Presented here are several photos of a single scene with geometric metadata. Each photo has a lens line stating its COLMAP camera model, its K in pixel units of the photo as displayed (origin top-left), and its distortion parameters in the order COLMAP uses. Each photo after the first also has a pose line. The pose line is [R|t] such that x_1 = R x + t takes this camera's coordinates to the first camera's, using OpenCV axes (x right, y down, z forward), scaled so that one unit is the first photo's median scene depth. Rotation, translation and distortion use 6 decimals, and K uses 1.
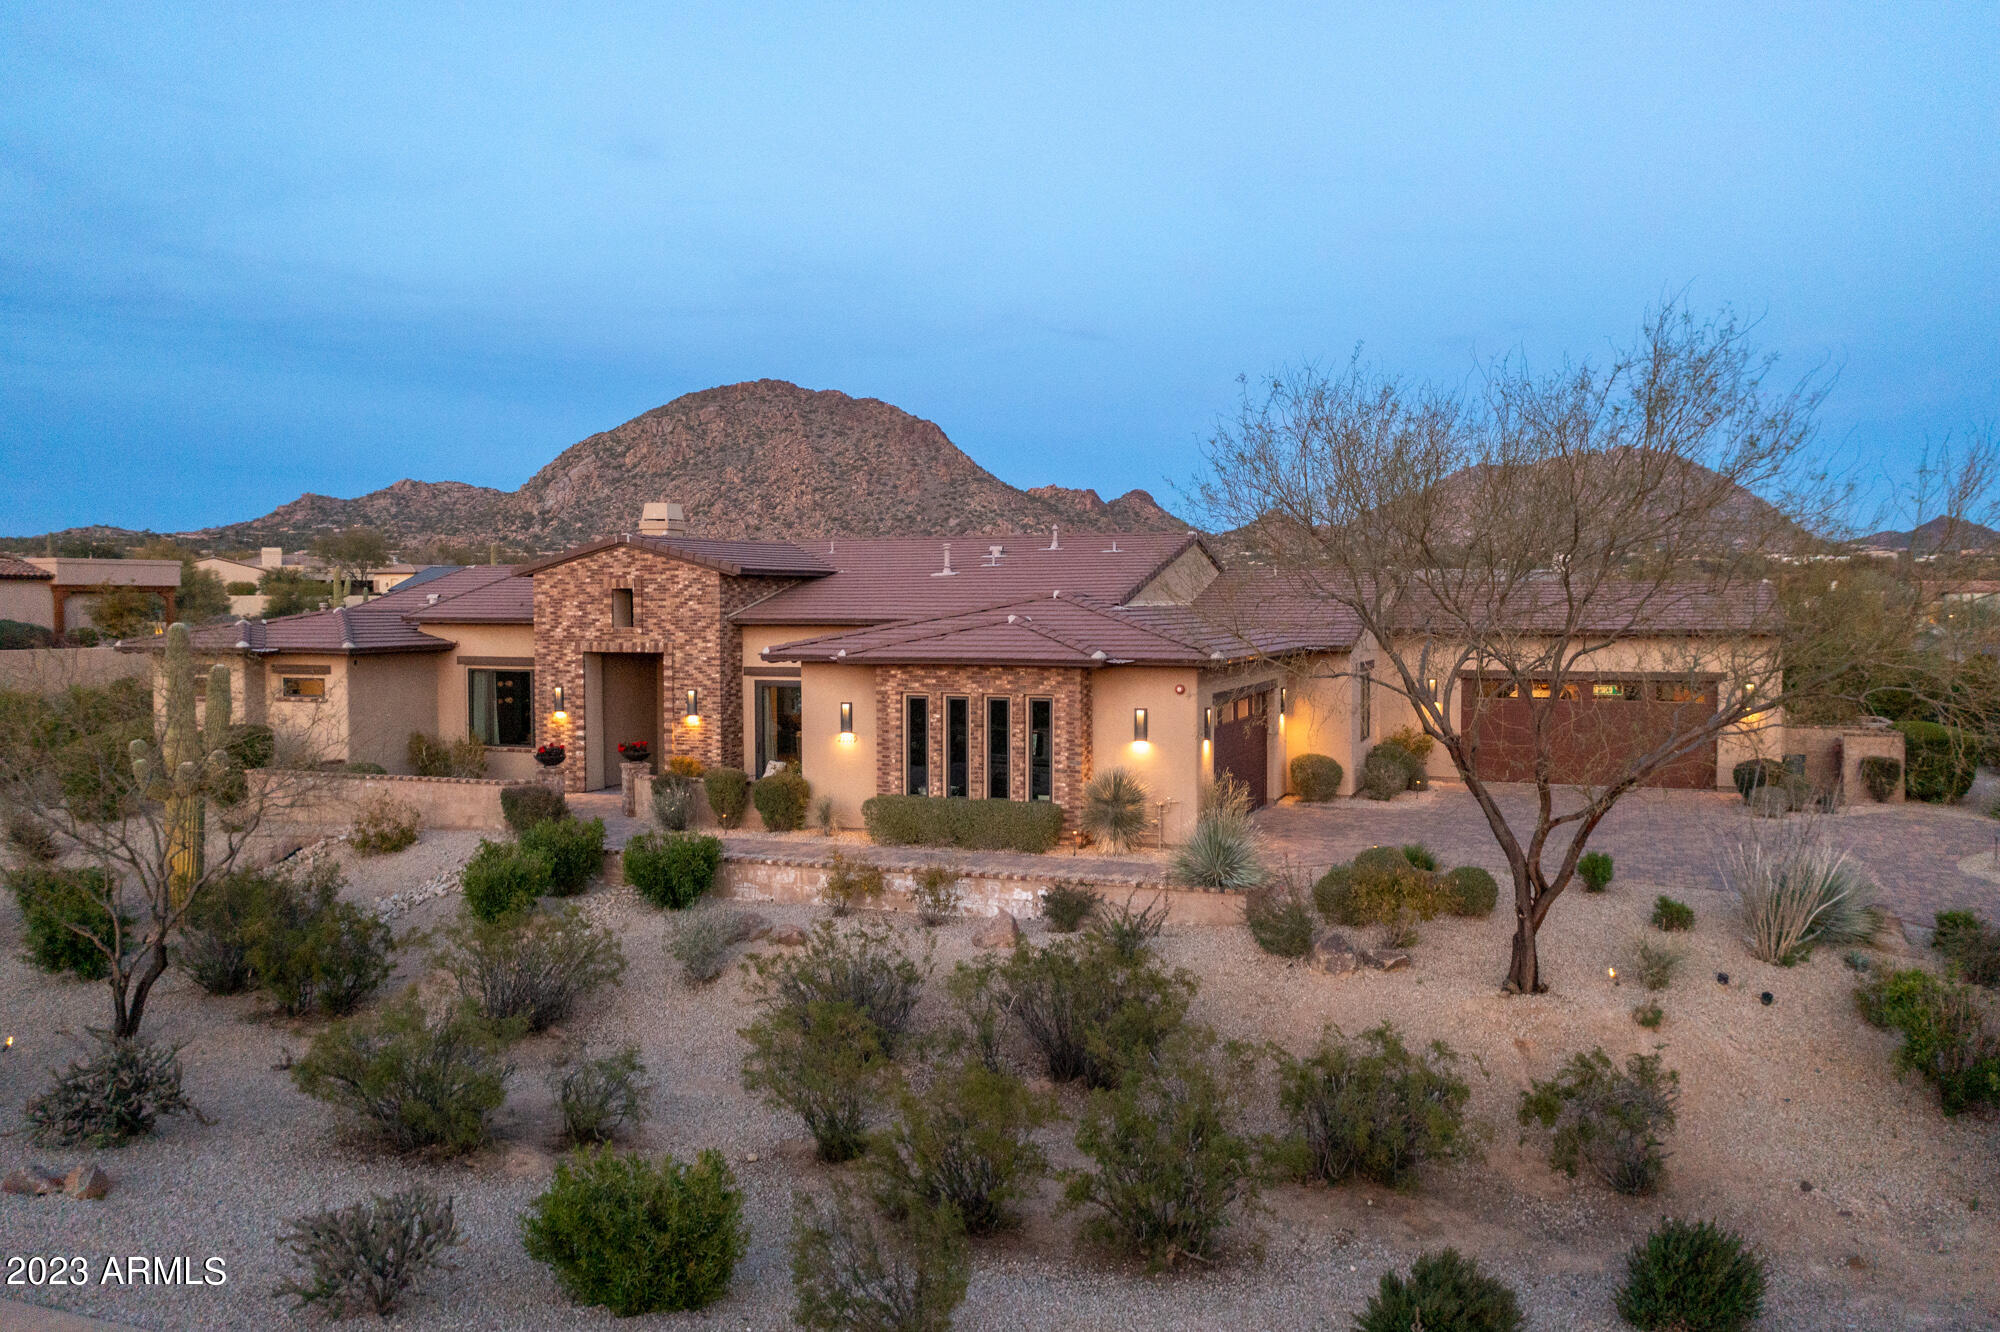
lens RADIAL K [[1607.2, 0, 1000.0], [0, 1607.2, 666.0], [0, 0, 1]] dist [-0.007699, -0.005727]
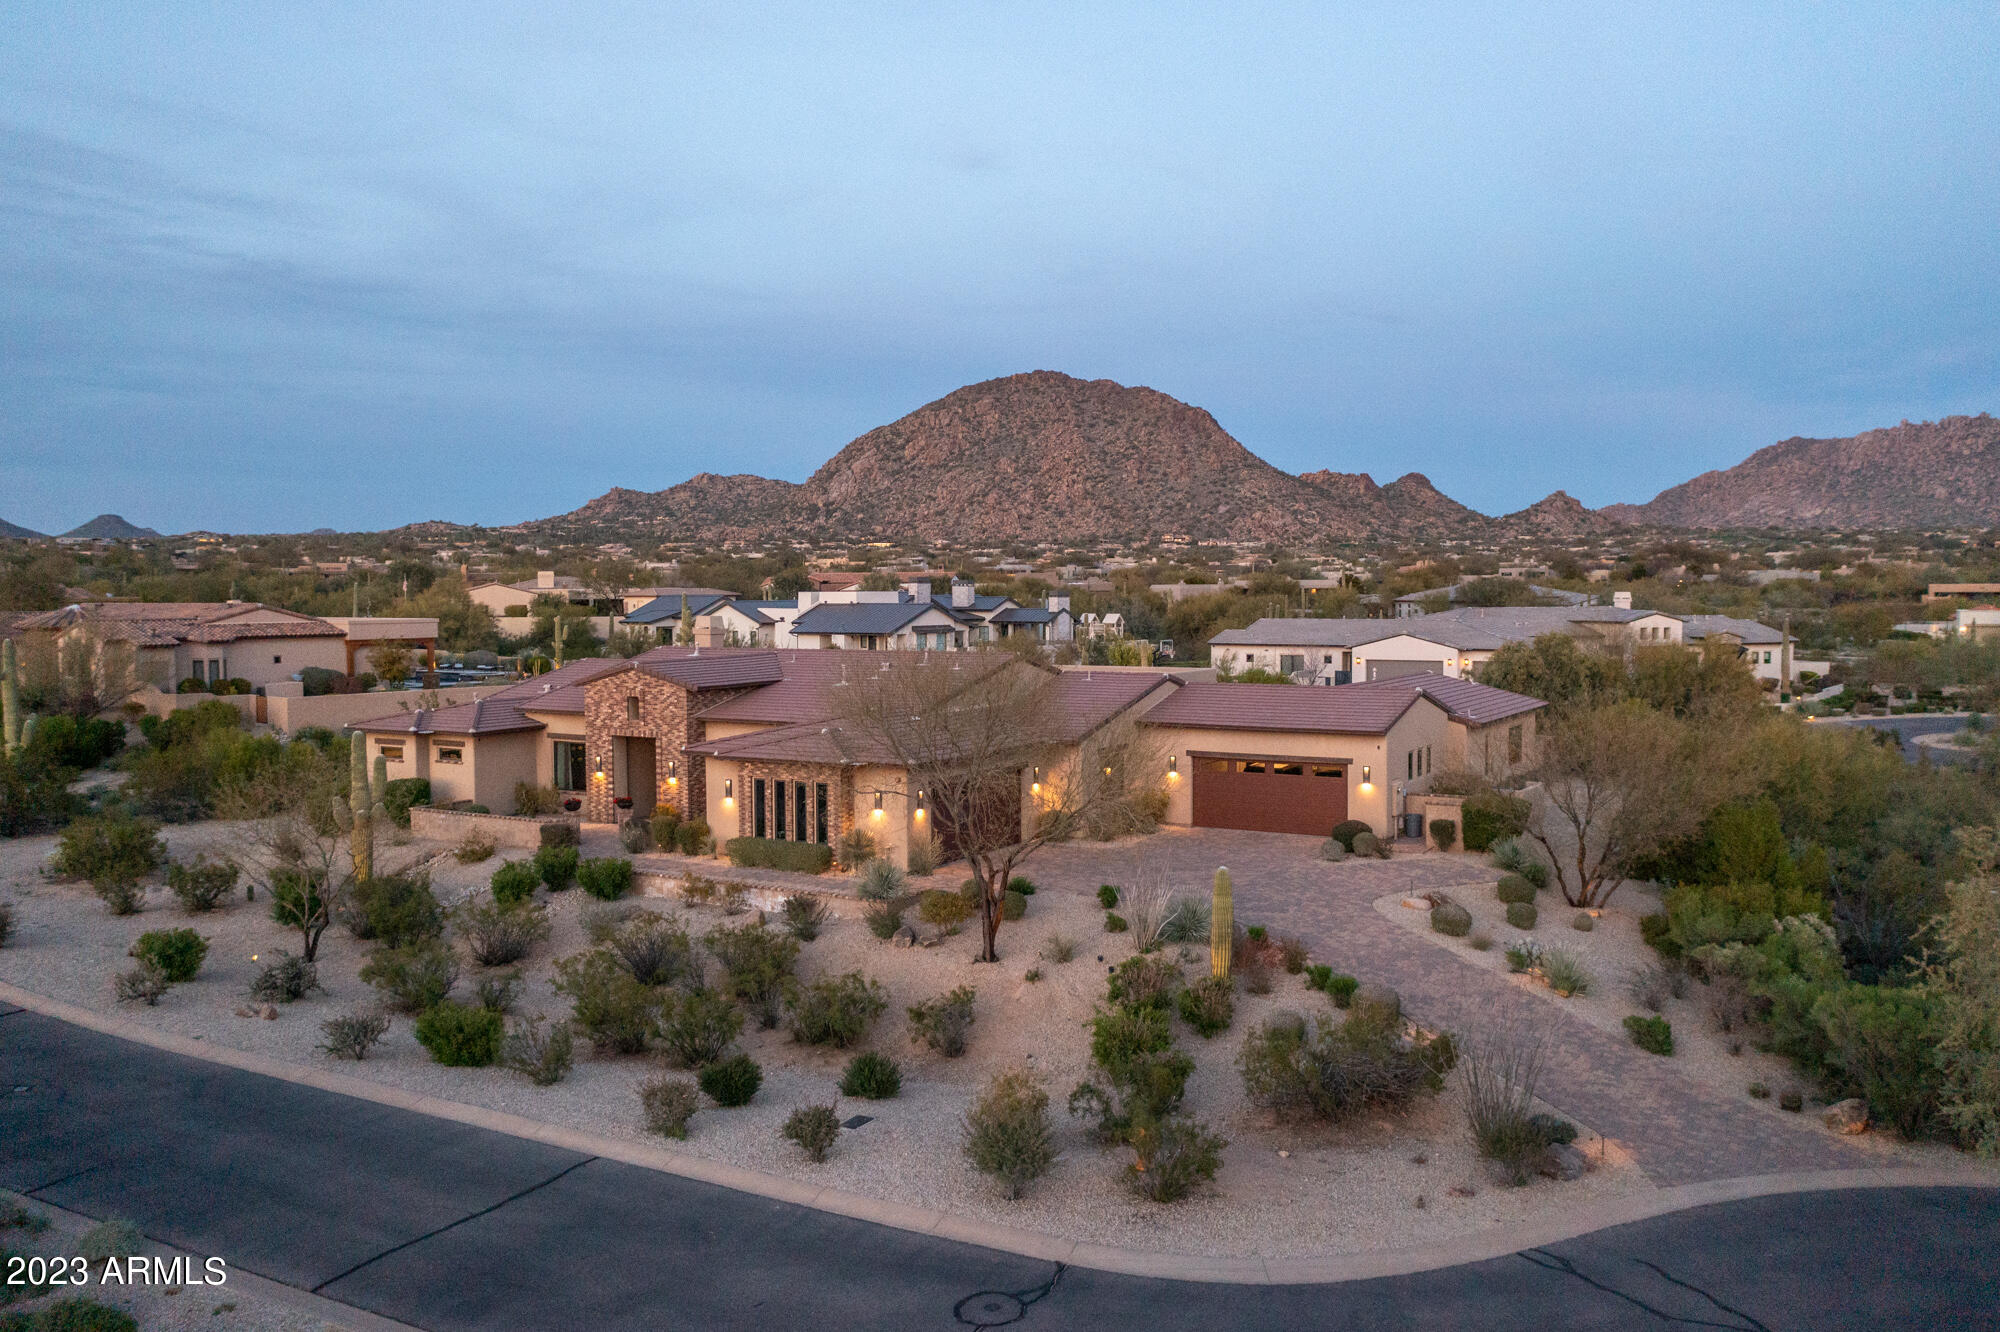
lens RADIAL K [[1607.2, 0, 1000.0], [0, 1607.2, 666.0], [0, 0, 1]] dist [-0.007699, -0.005727]
pose [[0.984610, 0.005434, -0.174683, 0.337520], [-0.003528, 0.999931, 0.011221, -0.082240], [0.174731, -0.010432, 0.984561, -0.424458]]
